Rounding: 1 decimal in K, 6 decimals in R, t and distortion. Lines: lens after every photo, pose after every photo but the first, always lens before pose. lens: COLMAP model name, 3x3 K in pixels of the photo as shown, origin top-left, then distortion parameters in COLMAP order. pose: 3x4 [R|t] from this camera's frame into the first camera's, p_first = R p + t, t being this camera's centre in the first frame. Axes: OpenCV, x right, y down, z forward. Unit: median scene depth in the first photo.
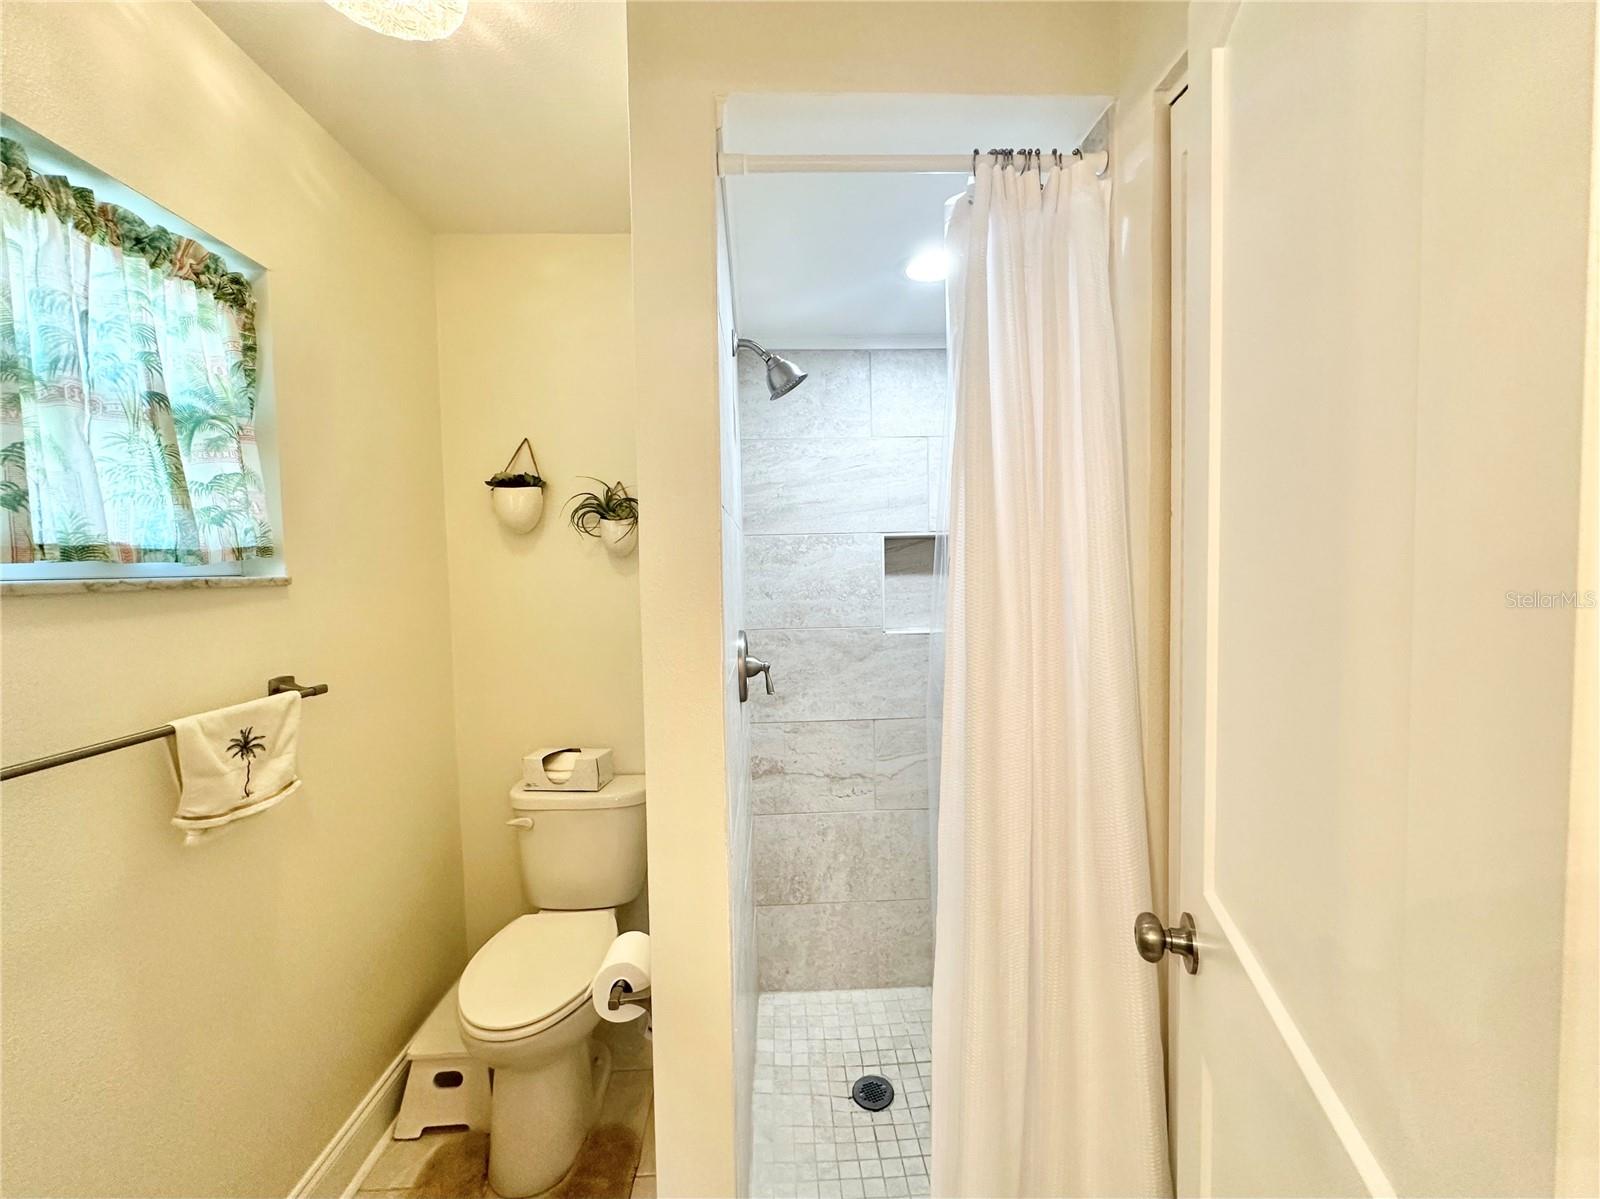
lens RADIAL K [[649.2, 0, 804.6], [0, 649.2, 598.4], [0, 0, 1]] dist [-0.001245, 0.000203]
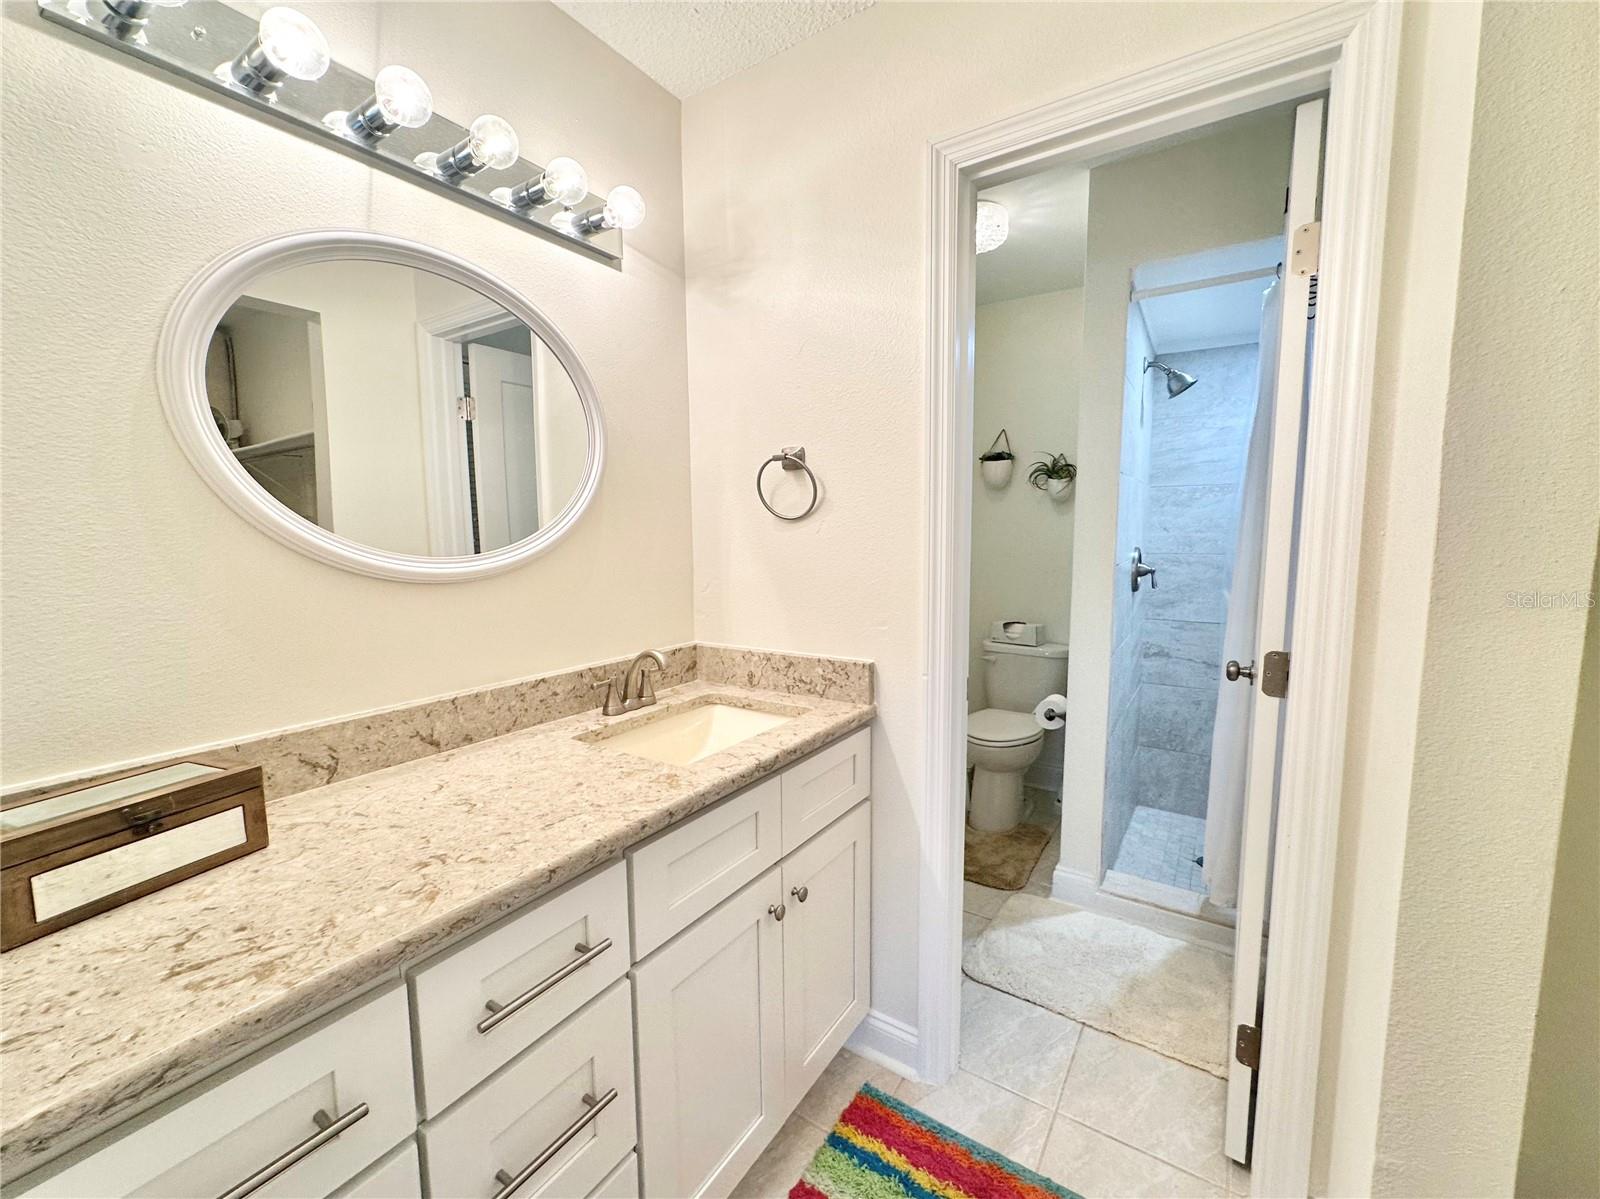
lens RADIAL K [[649.2, 0, 804.6], [0, 649.2, 598.4], [0, 0, 1]] dist [-0.001245, 0.000203]
pose [[0.809533, 0.077771, -0.581900, 0.144393], [-0.037112, 0.995983, 0.081484, 0.060176], [0.585900, -0.044369, 0.809168, -0.625919]]
